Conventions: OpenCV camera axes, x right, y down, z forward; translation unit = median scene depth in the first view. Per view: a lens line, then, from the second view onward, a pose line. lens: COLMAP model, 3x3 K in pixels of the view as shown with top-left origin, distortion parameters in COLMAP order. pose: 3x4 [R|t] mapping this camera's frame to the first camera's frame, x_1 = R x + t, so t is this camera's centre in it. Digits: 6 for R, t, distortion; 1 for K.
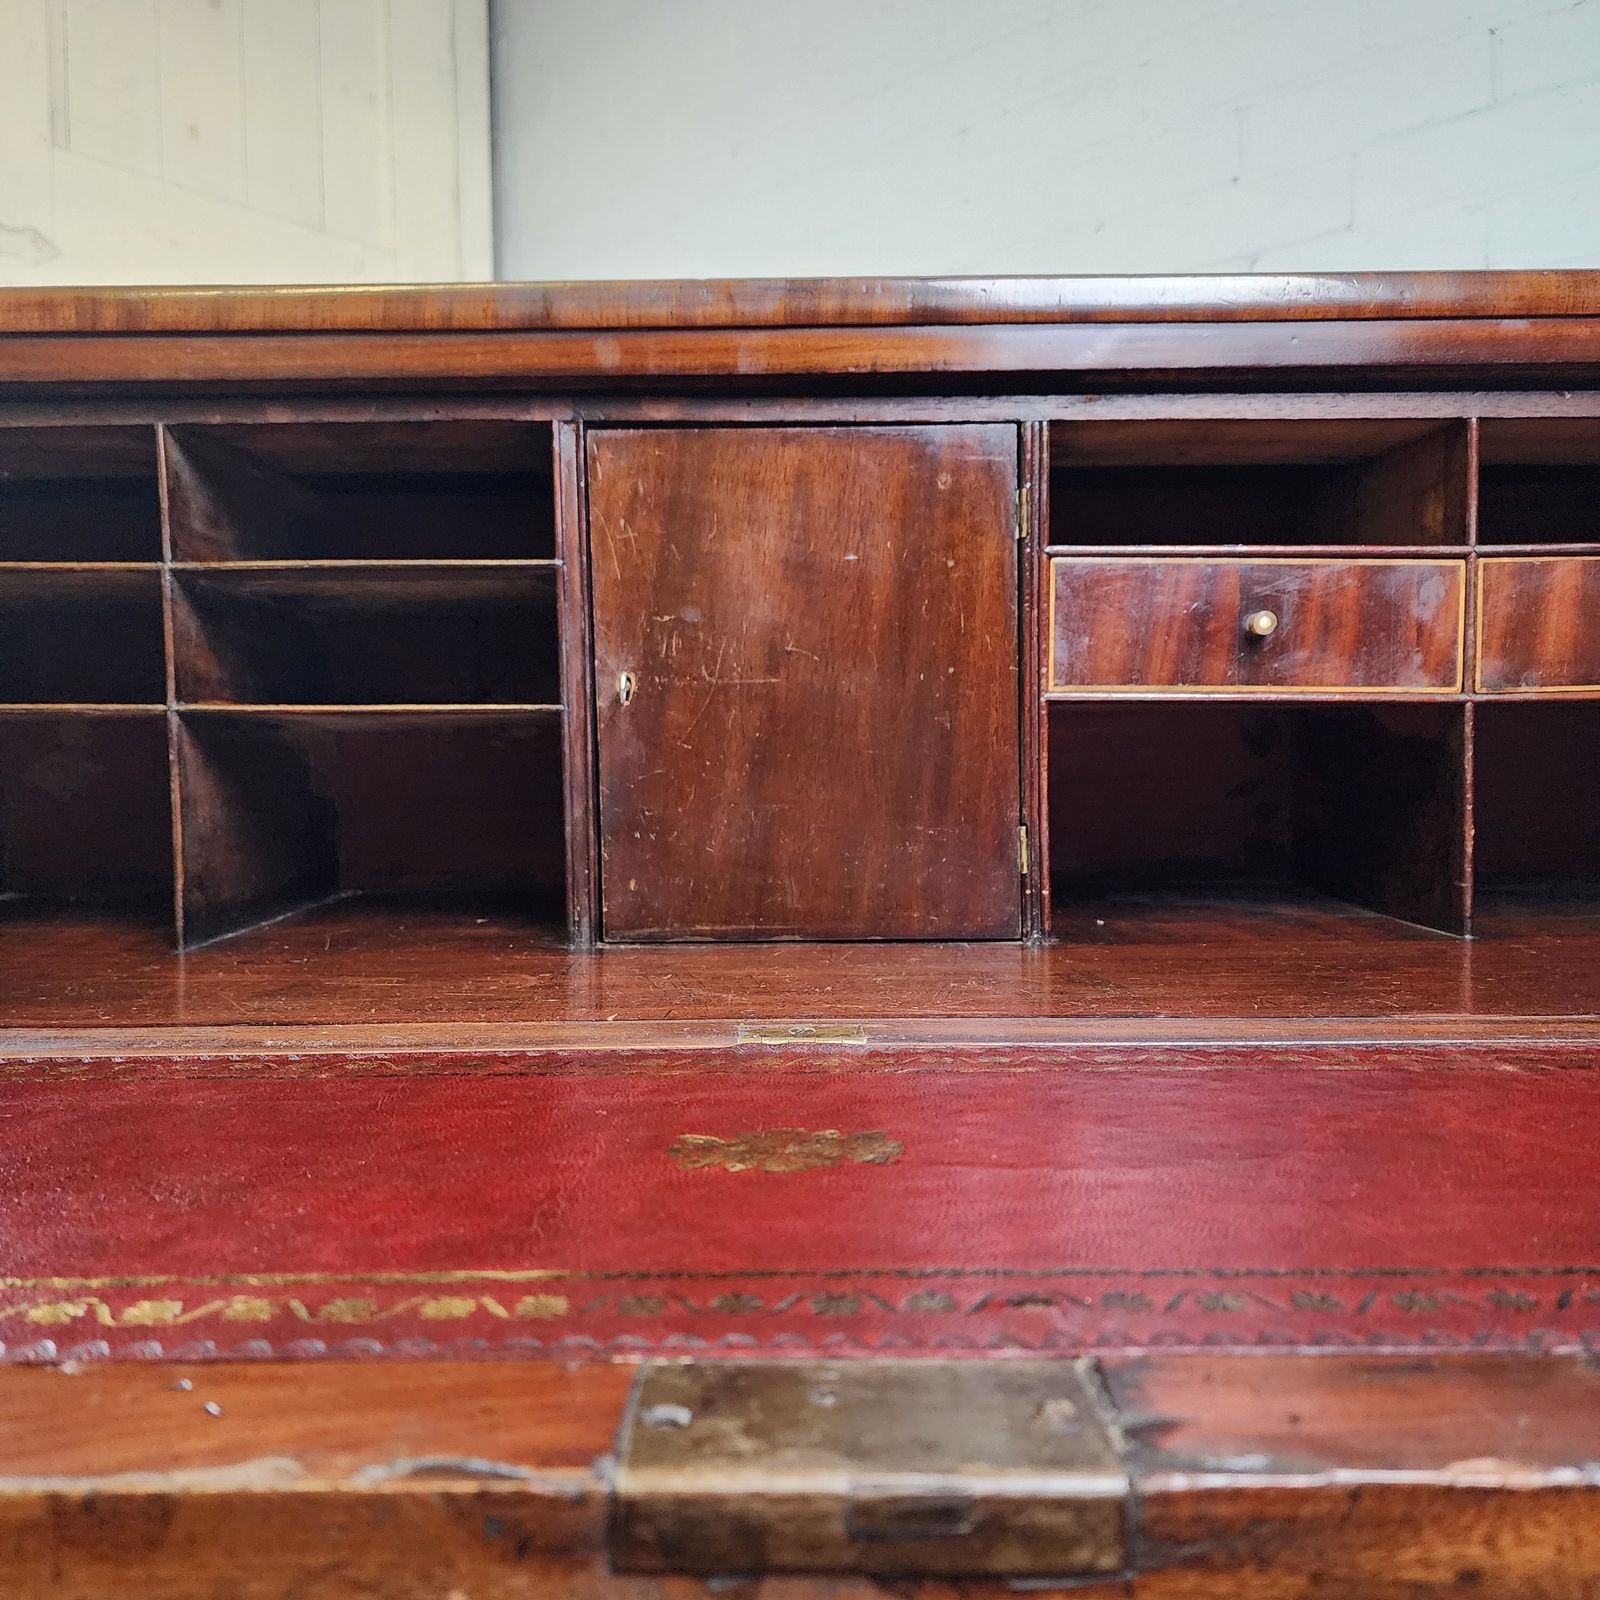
lens RADIAL K [[1450.1, 0, 800.0], [0, 1450.1, 800.0], [0, 0, 1]] dist [0.070461, -0.079263]
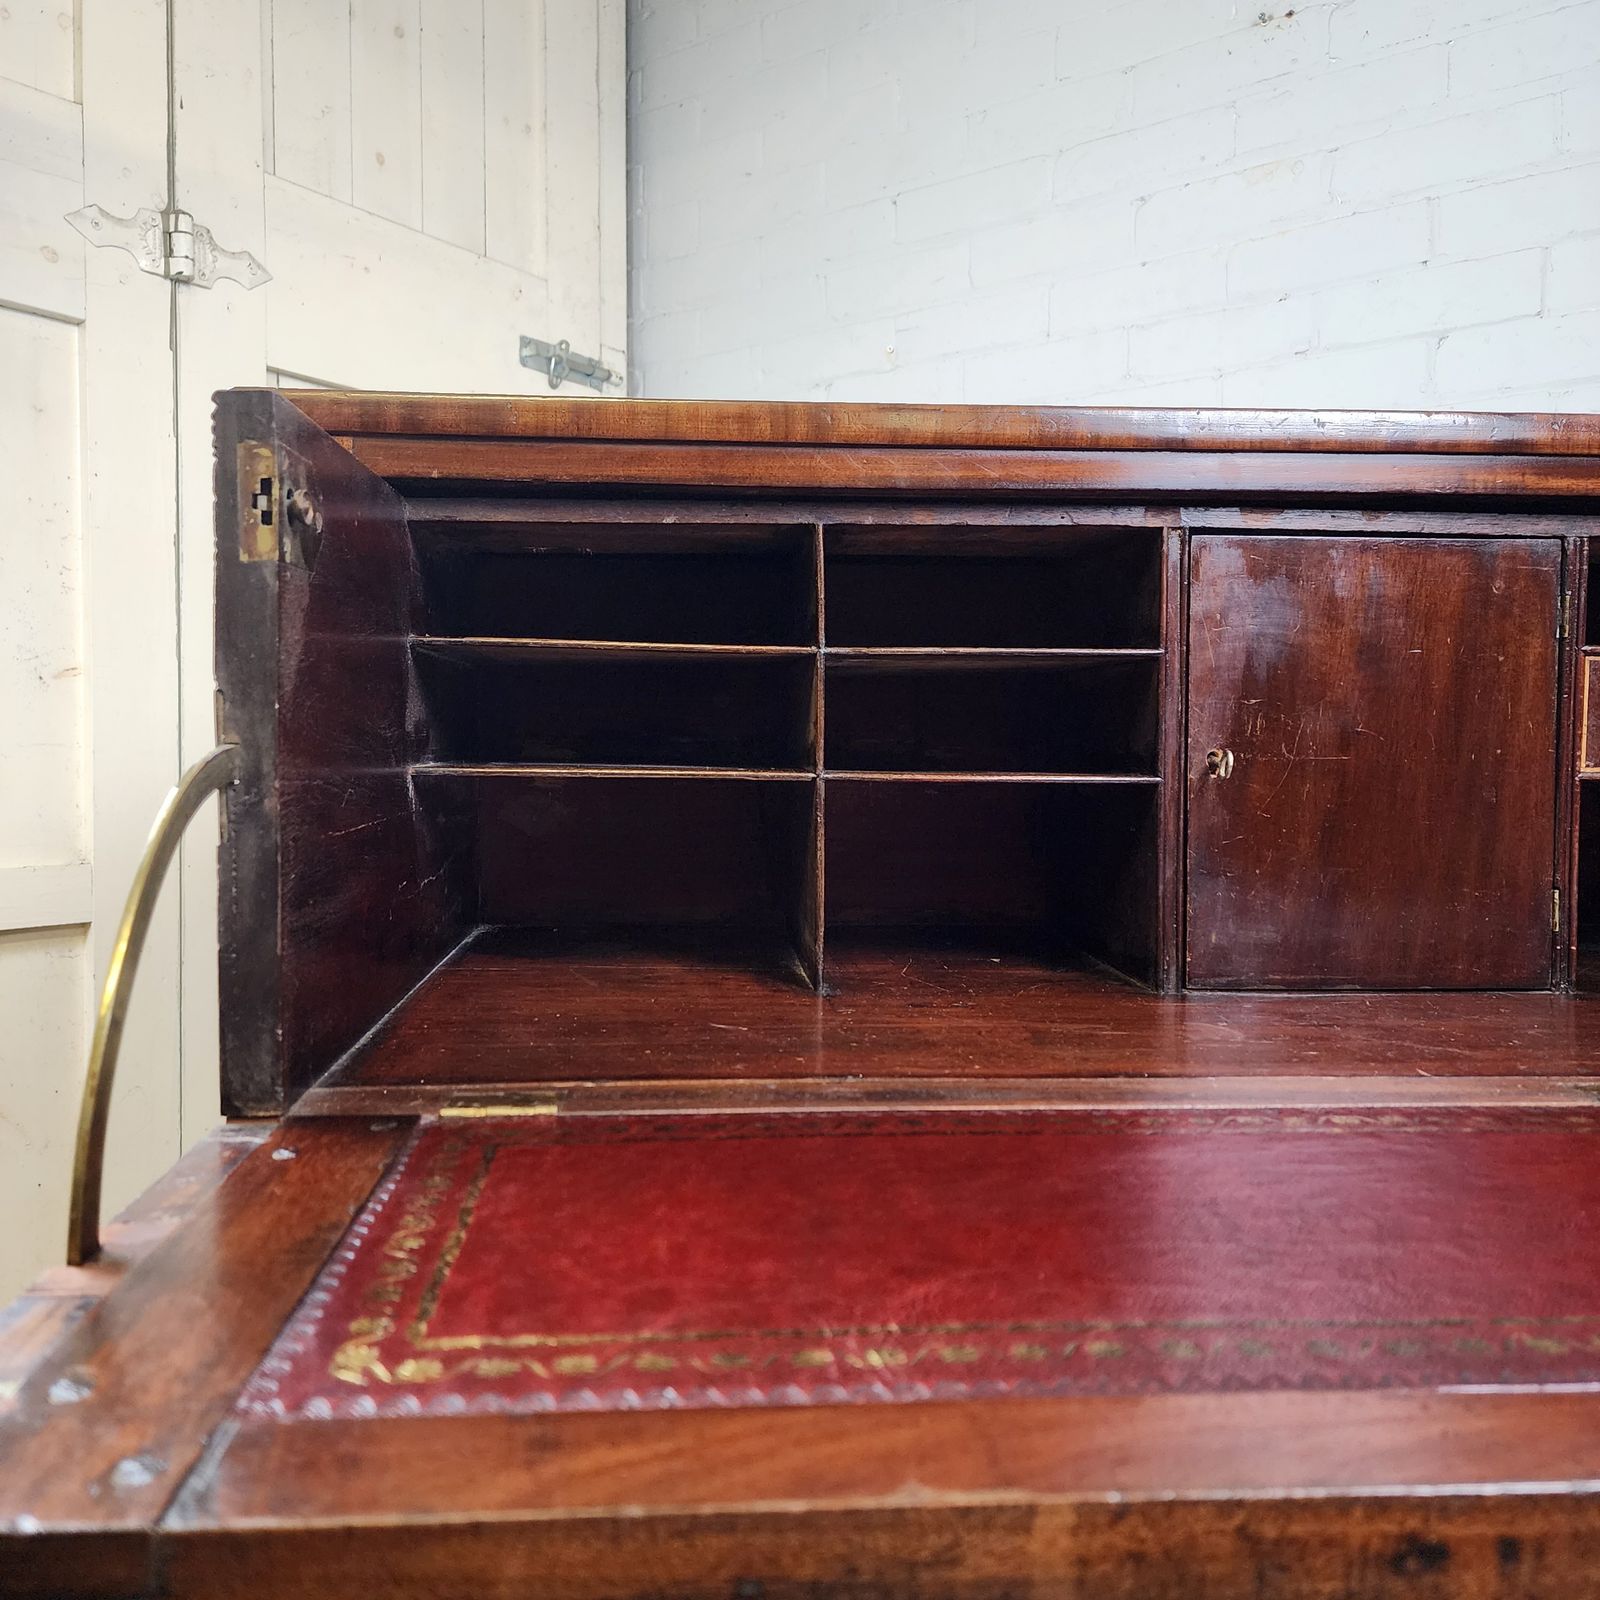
lens RADIAL K [[1421.6, 0, 800.0], [0, 1421.6, 800.0], [0, 0, 1]] dist [0.080248, -0.096923]
pose [[0.996914, 0.013244, 0.077372, -0.527875], [-0.011767, 0.999740, -0.019517, -0.023105], [-0.077610, 0.018547, 0.996811, -0.080600]]
